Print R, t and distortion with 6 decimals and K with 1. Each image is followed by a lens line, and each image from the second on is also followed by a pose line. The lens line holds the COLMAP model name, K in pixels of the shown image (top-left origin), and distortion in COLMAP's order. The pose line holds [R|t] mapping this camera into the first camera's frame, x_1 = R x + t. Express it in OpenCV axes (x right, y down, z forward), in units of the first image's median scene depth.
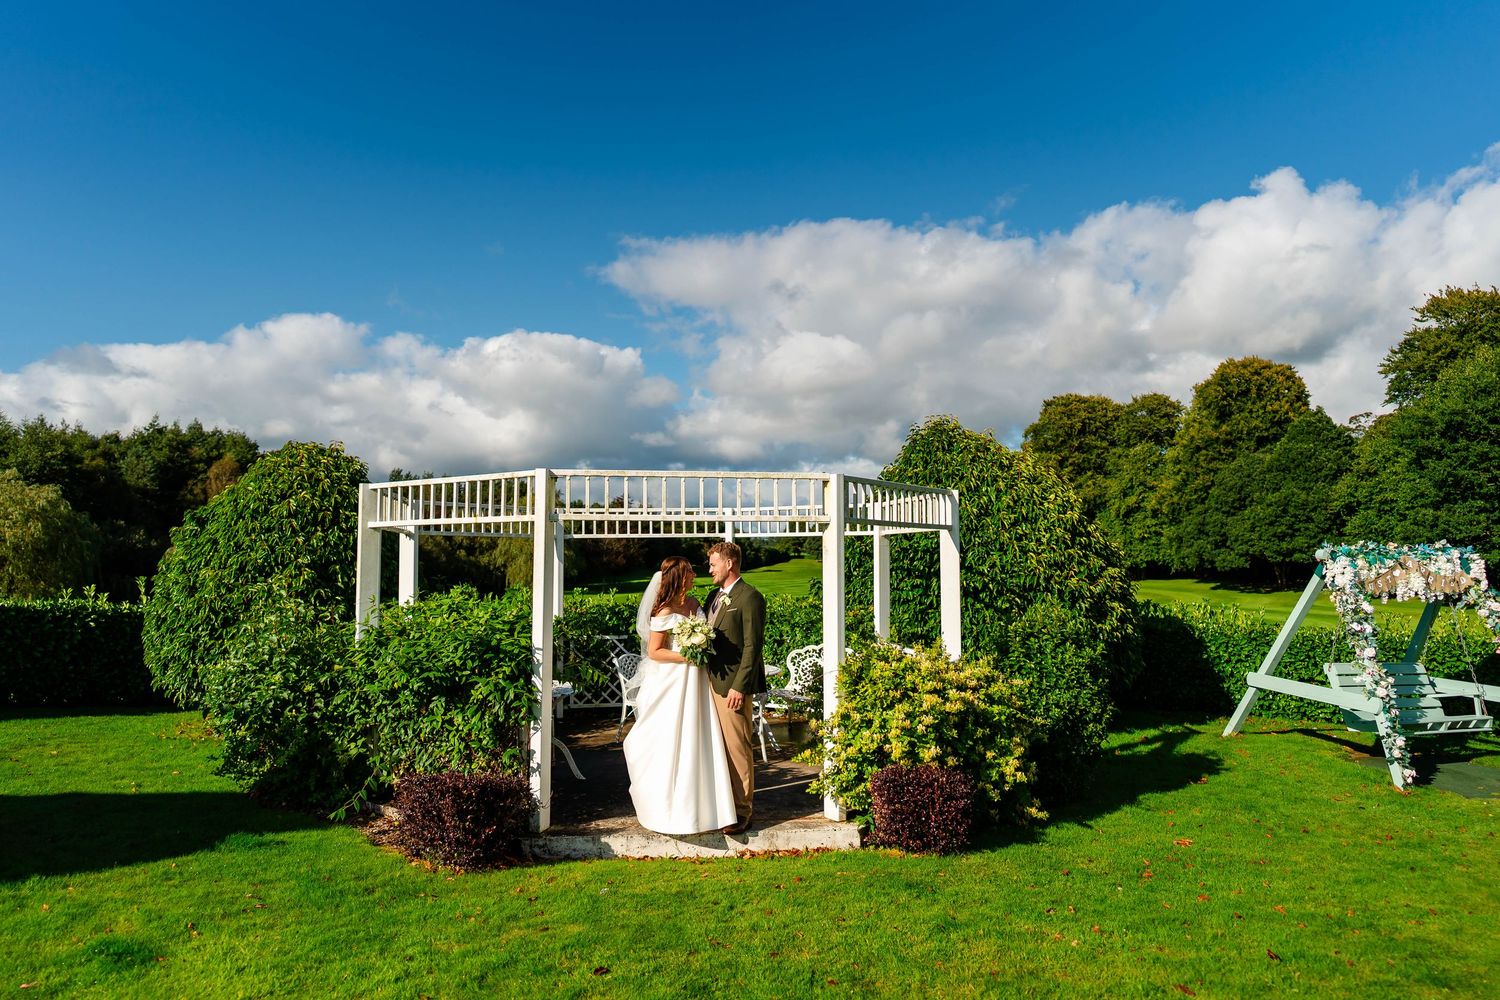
lens RADIAL K [[996.4, 0, 750.1], [0, 996.4, 503.0], [0, 0, 1]] dist [-0.008432, 0.017334]
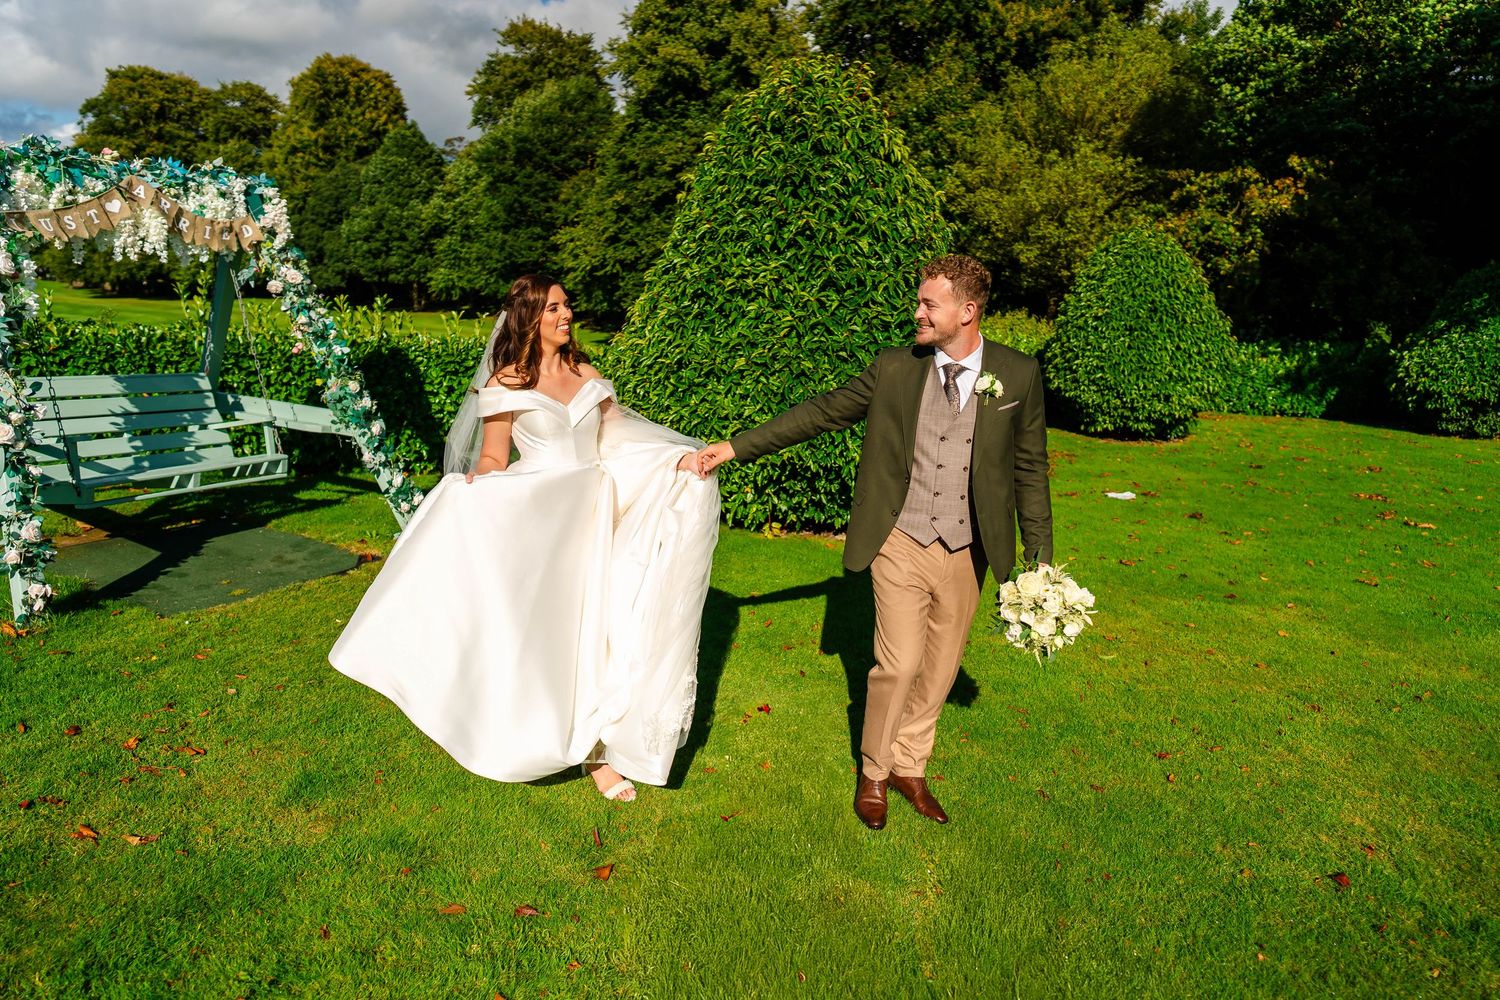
lens RADIAL K [[996.4, 0, 737.6], [0, 996.4, 507.2], [0, 0, 1]] dist [-0.008432, 0.017334]
pose [[0.693627, -0.126838, 0.709079, 0.055491], [-0.073980, 0.966627, 0.245275, 0.008092], [-0.716525, -0.222587, 0.661095, 0.042510]]
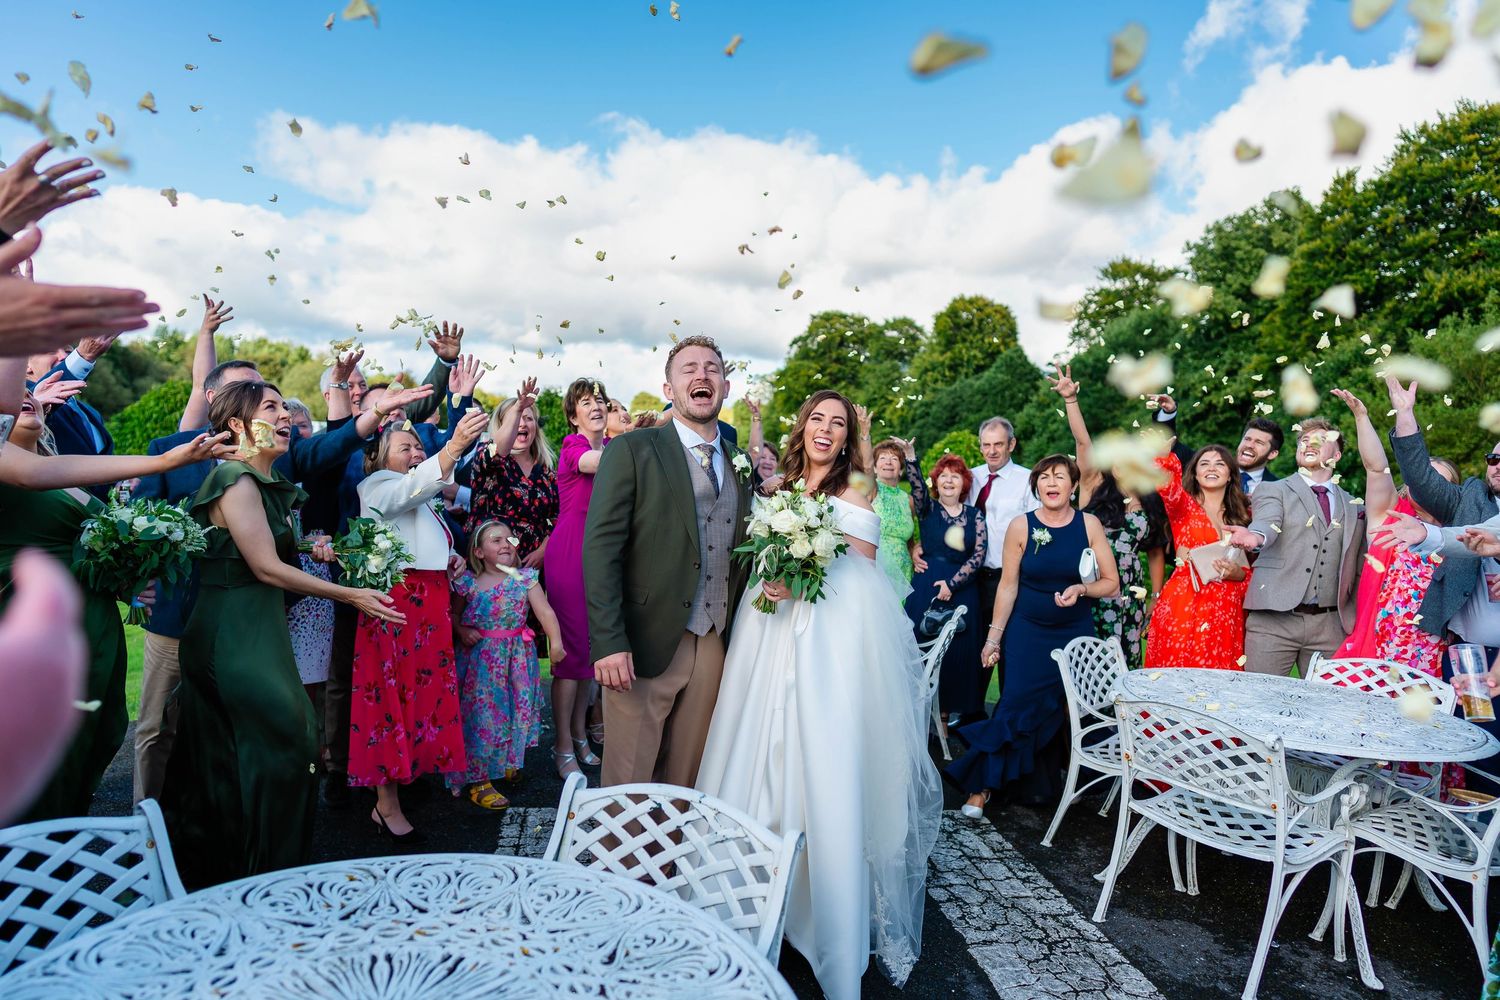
lens RADIAL K [[996.4, 0, 742.7], [0, 996.4, 456.4], [0, 0, 1]] dist [-0.008432, 0.017334]
pose [[0.978456, 0.060587, 0.197364, 0.024444], [-0.073993, 0.995375, 0.061270, -0.013373], [-0.192739, -0.074553, 0.978414, -0.120095]]
